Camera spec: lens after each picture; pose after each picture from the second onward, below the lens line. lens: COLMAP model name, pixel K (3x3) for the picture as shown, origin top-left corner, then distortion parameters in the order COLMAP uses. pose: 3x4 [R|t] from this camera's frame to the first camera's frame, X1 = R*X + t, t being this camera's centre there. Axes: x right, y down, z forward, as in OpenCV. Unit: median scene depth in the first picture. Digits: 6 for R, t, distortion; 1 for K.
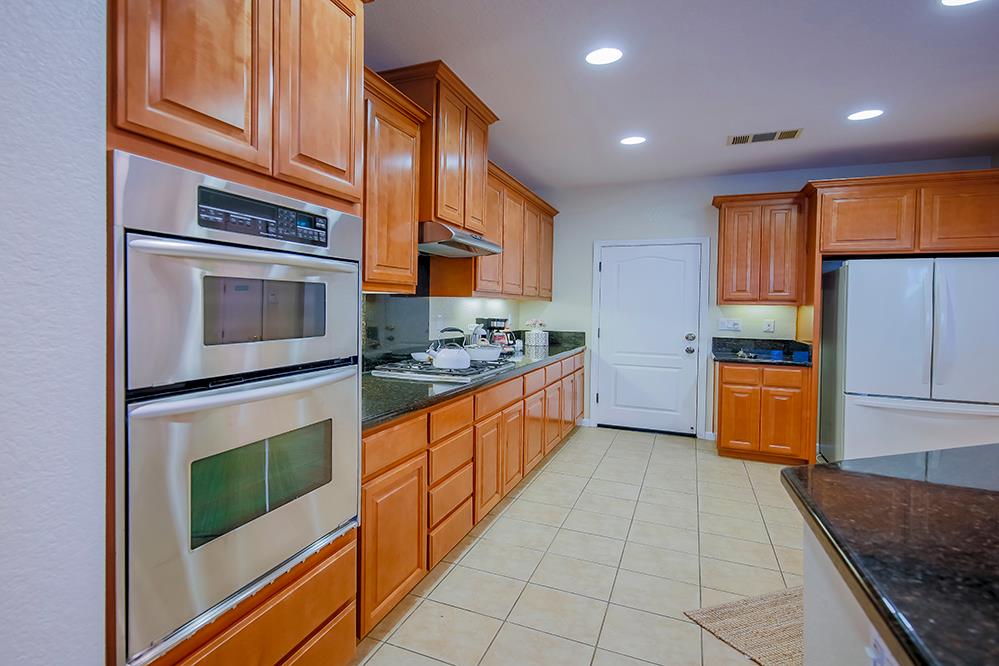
lens RADIAL K [[448.8, 0, 500.3], [0, 448.8, 325.8], [0, 0, 1]] dist [-0.000717, -0.000493]
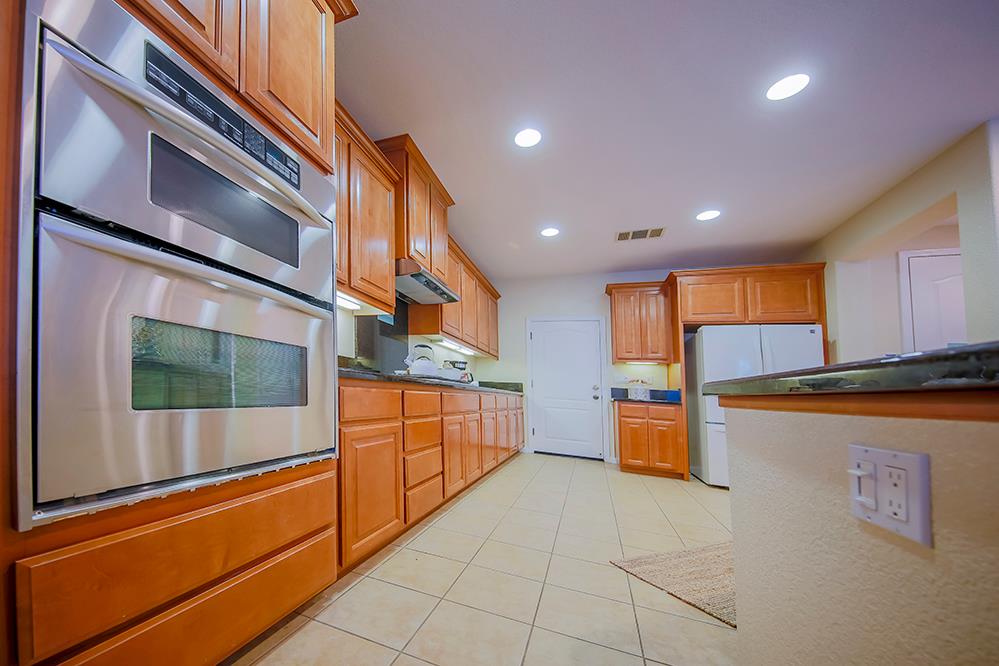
lens RADIAL K [[292.9, 0, 469.5], [0, 292.9, 394.9], [0, 0, 1]] dist [0.000699, 0.000021]
pose [[0.999451, -0.031125, 0.011369, 0.011115], [0.031853, 0.996986, -0.070738, 0.164925], [-0.009133, 0.071062, 0.997430, 0.108710]]
